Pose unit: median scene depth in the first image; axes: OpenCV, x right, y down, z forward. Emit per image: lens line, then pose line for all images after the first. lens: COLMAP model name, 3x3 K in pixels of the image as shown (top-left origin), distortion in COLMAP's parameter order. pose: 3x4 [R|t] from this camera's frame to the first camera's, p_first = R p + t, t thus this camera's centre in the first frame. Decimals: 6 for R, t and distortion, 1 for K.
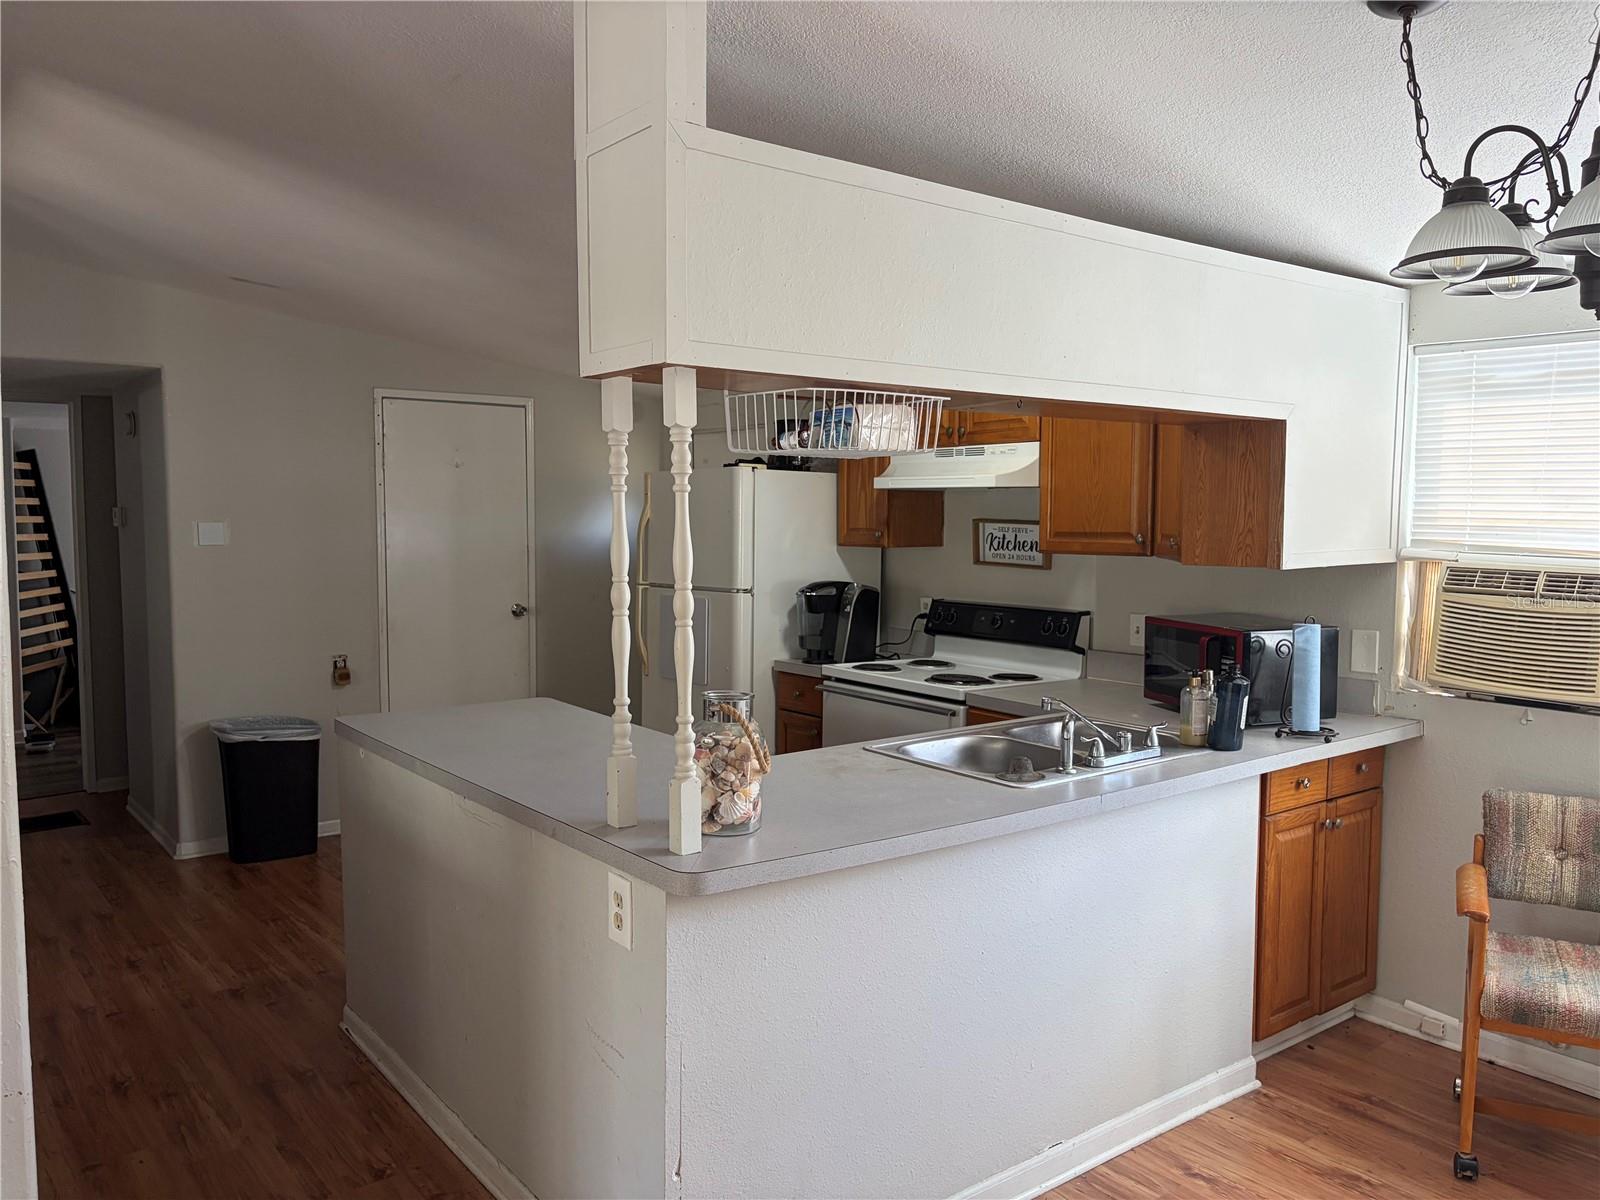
lens RADIAL K [[1213.7, 0, 800.0], [0, 1213.7, 600.0], [0, 0, 1]] dist [0.056498, -0.062919]
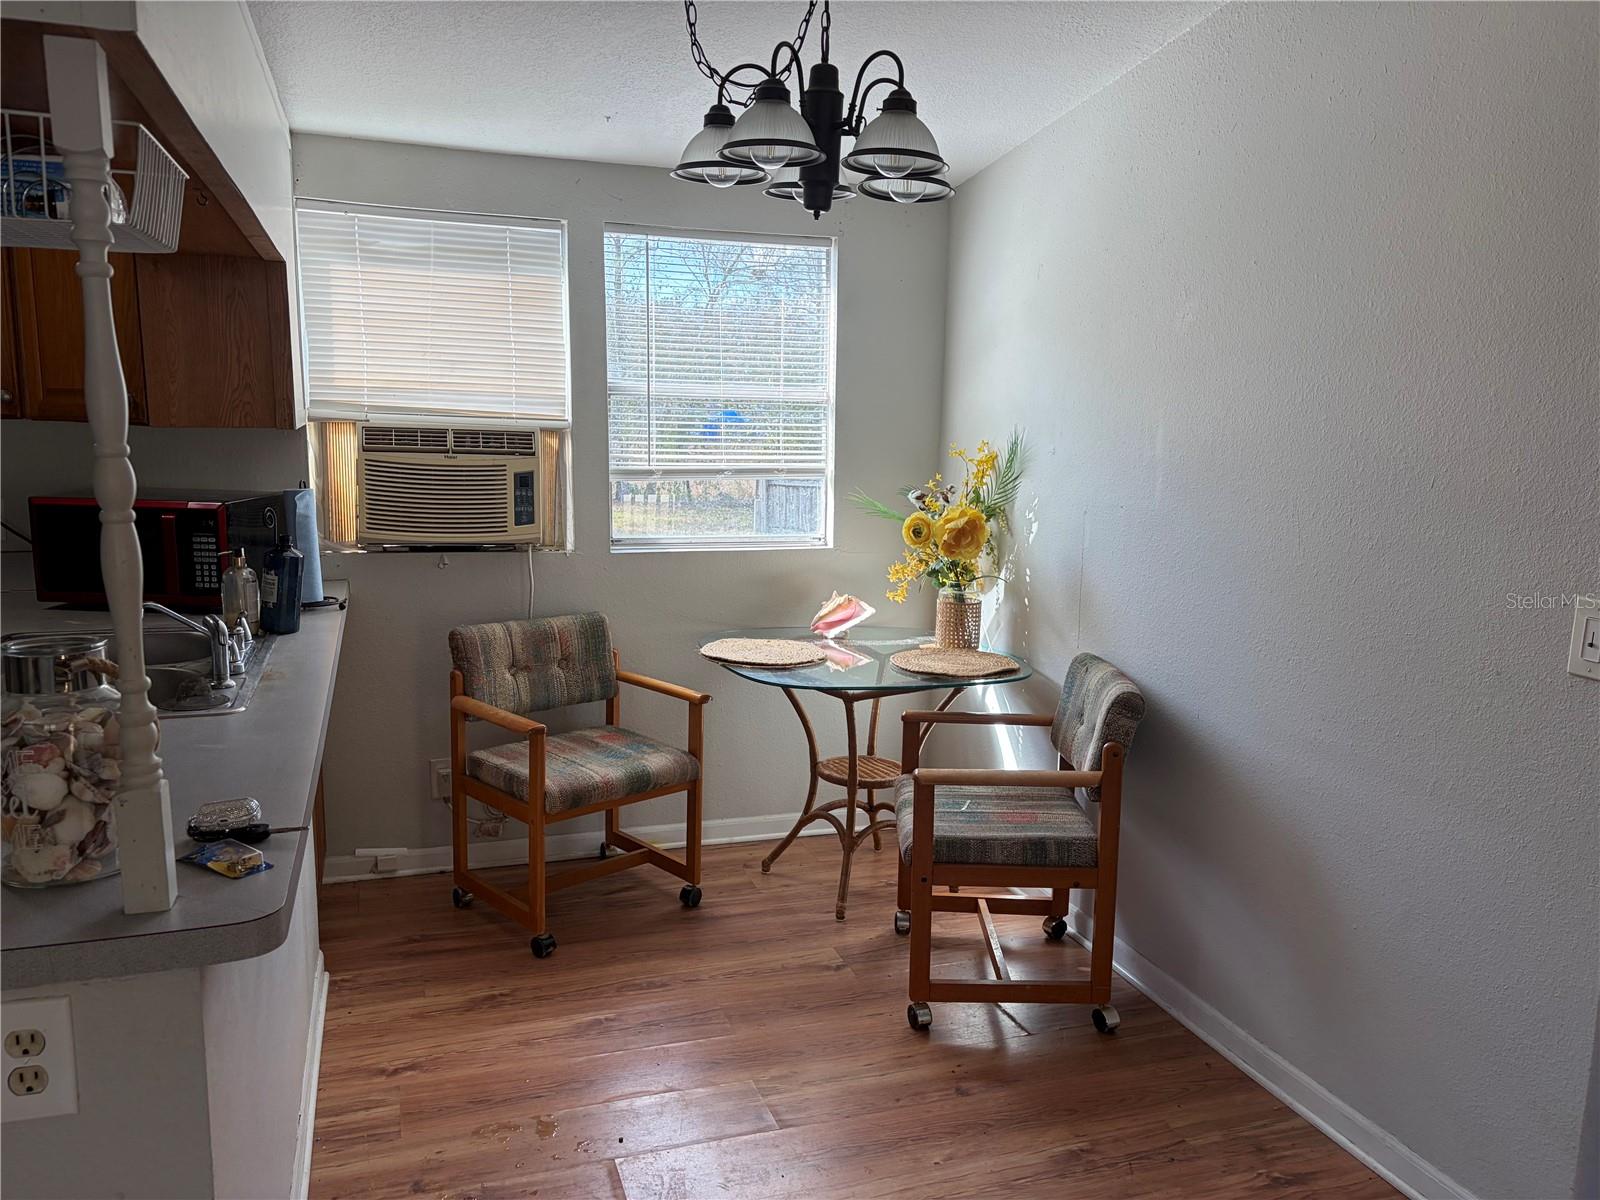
lens RADIAL K [[1219.8, 0, 800.0], [0, 1219.8, 600.0], [0, 0, 1]] dist [0.004219, -0.000206]
pose [[0.310799, -0.142314, 0.939761, -0.363082], [0.050491, 0.989803, 0.133193, -0.001221], [-0.949134, 0.006053, 0.314816, 0.354360]]
